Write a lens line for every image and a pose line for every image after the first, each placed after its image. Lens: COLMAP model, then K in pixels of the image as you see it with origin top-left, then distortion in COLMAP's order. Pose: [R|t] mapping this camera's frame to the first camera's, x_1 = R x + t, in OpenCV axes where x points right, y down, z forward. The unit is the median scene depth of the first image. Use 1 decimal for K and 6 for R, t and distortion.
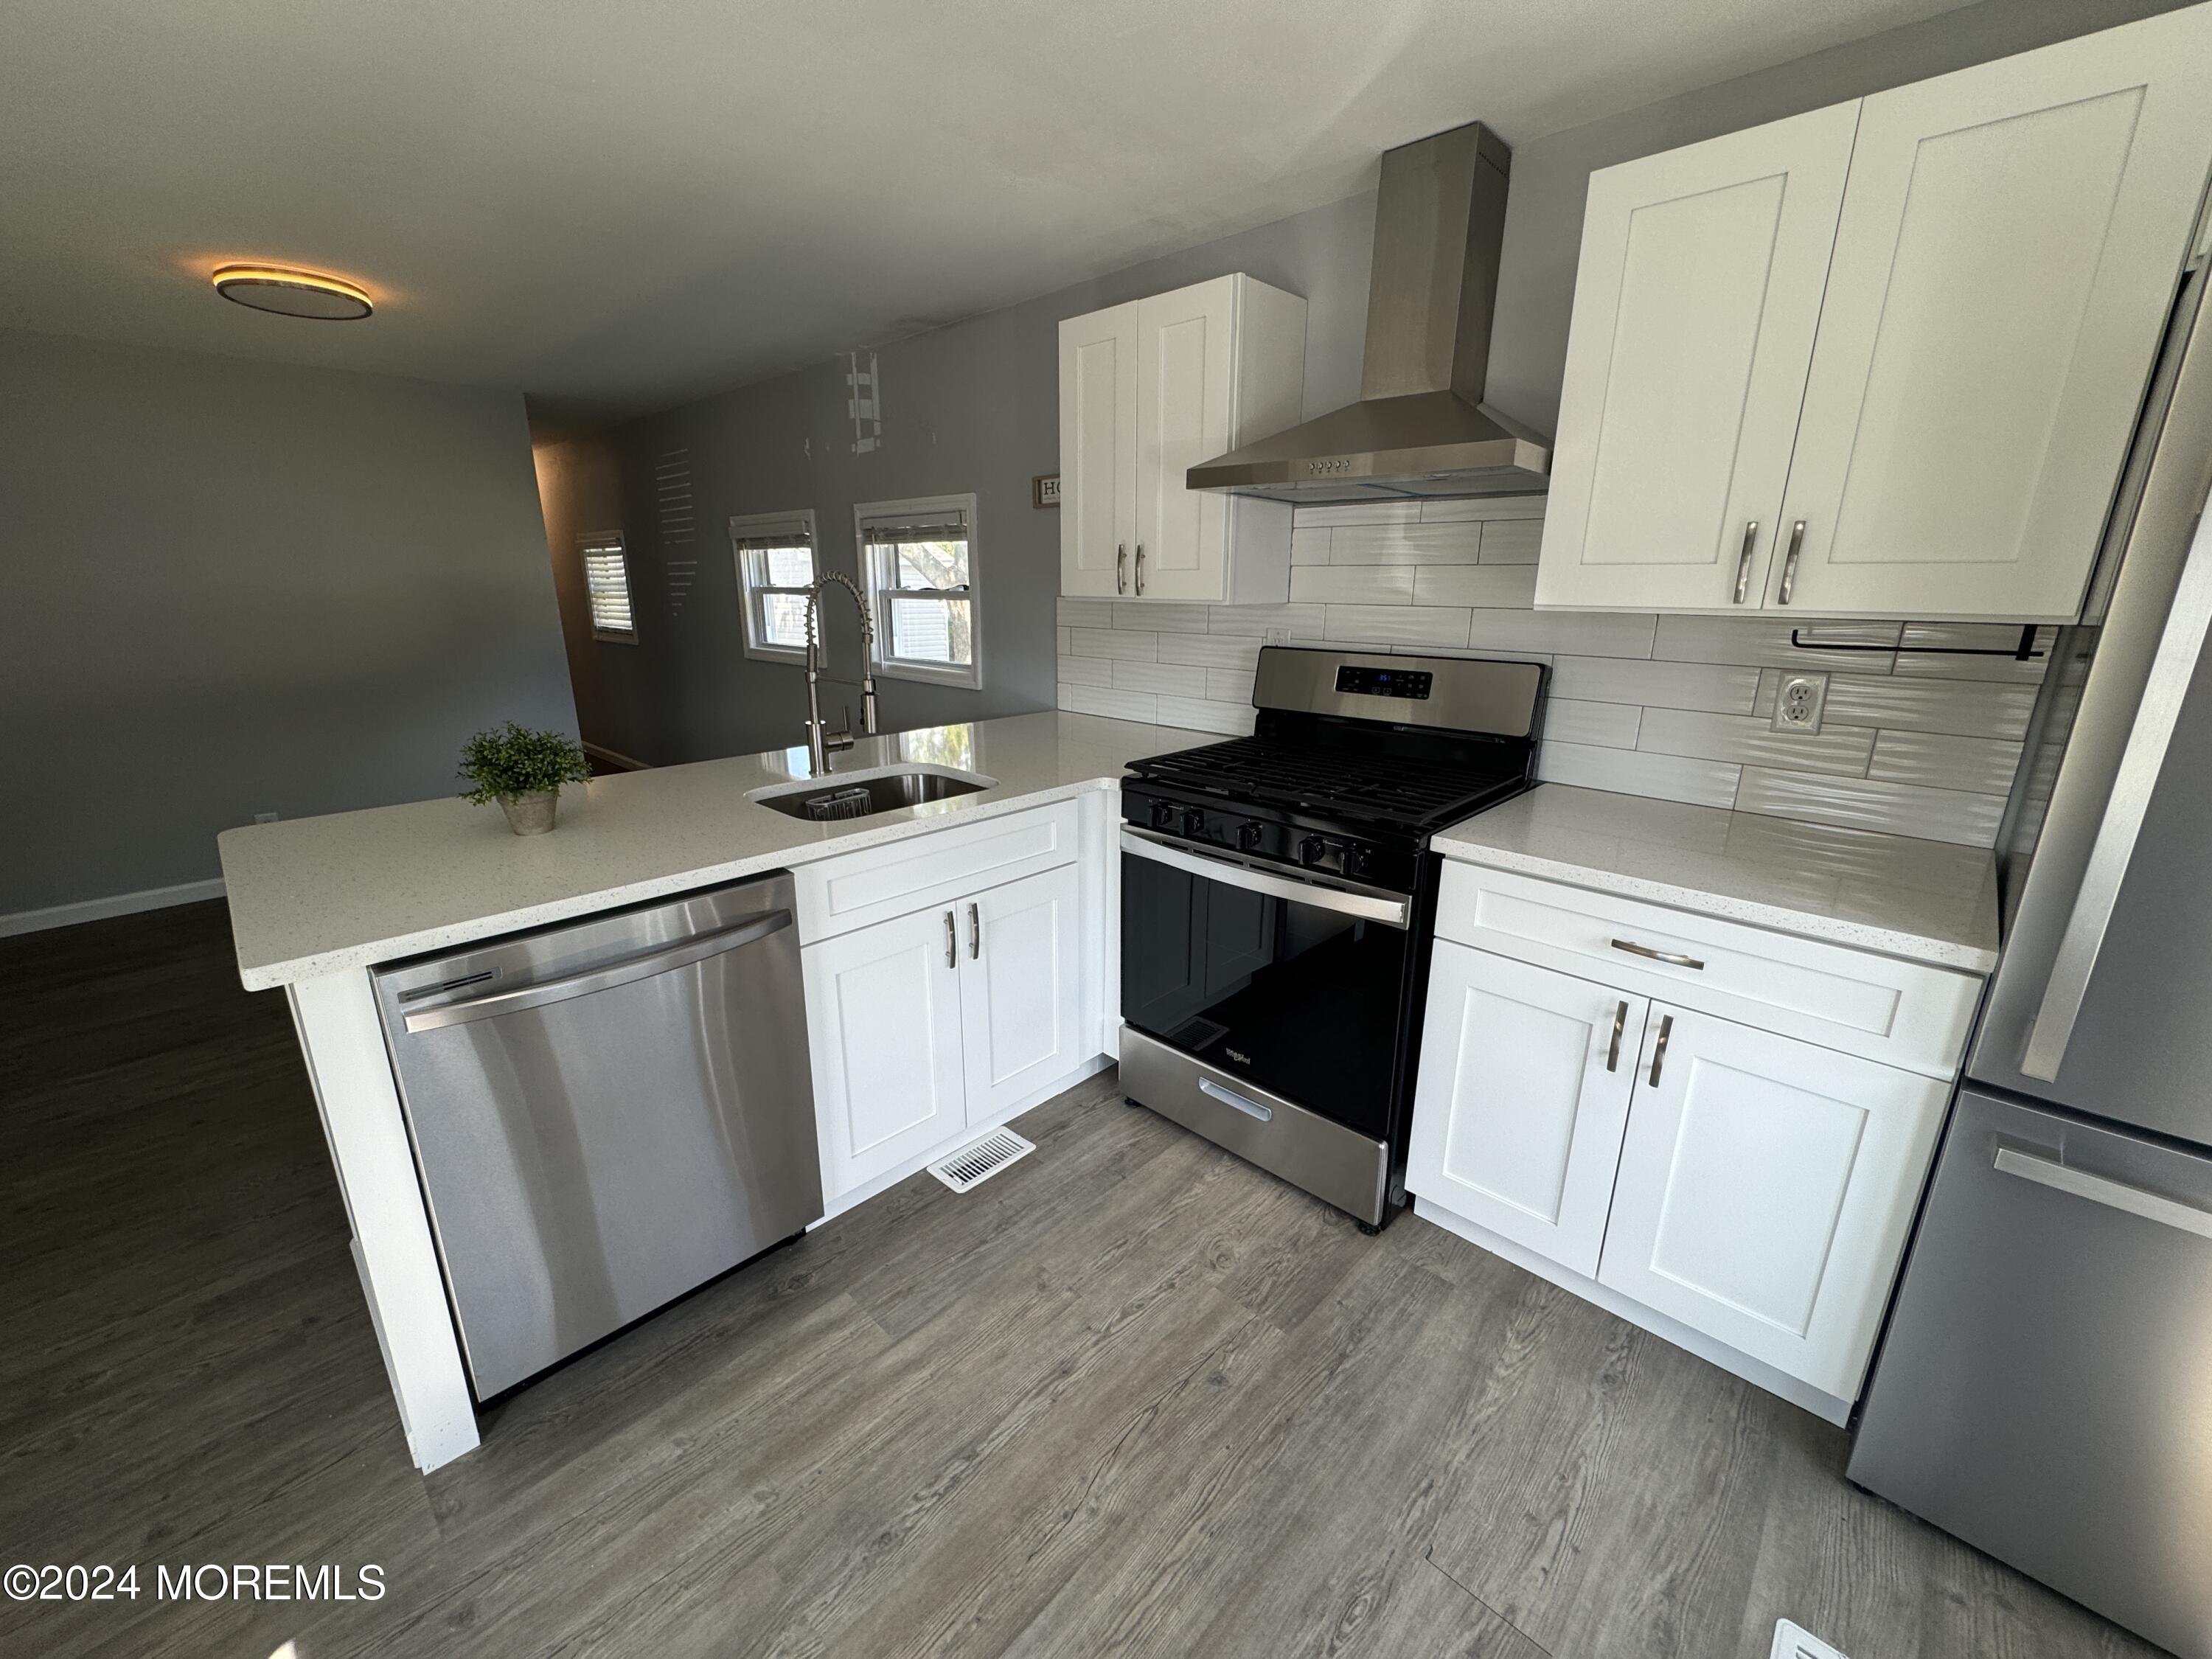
lens RADIAL K [[888.1, 0, 1106.0], [0, 888.1, 829.5], [0, 0, 1]] dist [0.000797, 0.000275]
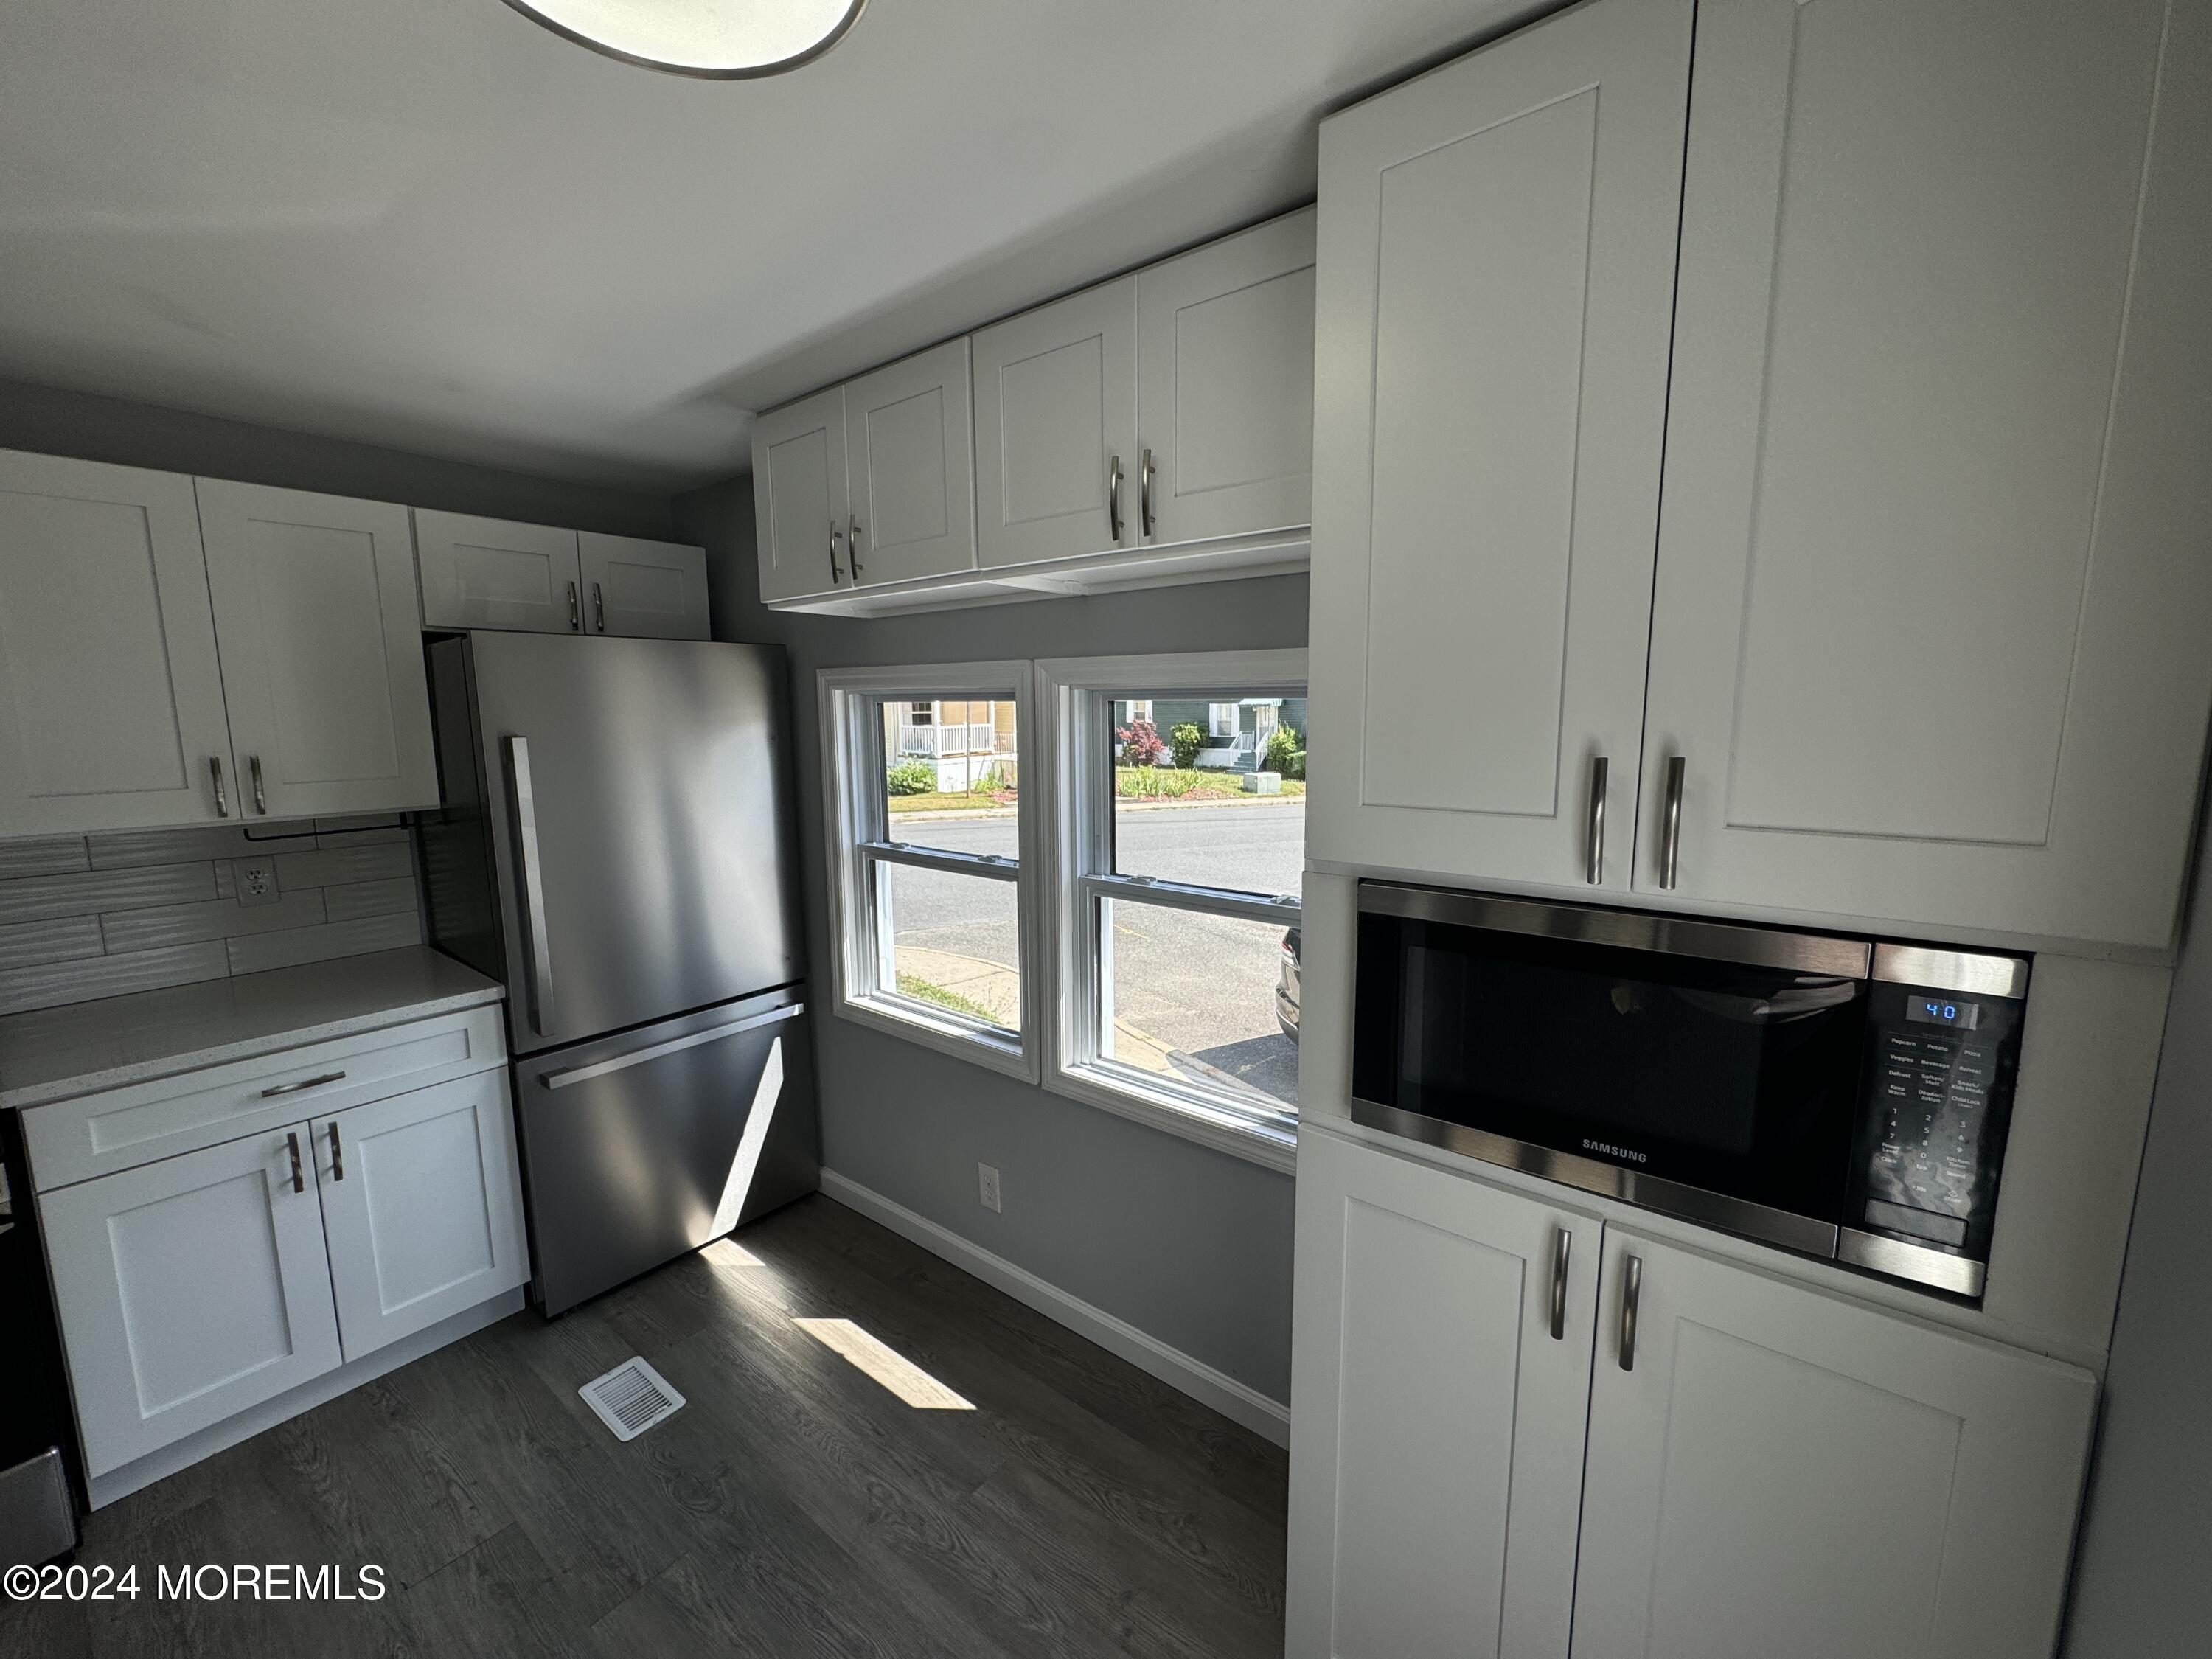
lens RADIAL K [[888.1, 0, 1106.0], [0, 888.1, 829.5], [0, 0, 1]] dist [0.000797, 0.000275]
pose [[-0.095340, -0.135457, 0.986185, -0.762500], [0.282962, 0.946142, 0.157313, -0.088377], [-0.954381, 0.294051, -0.051876, -0.158600]]
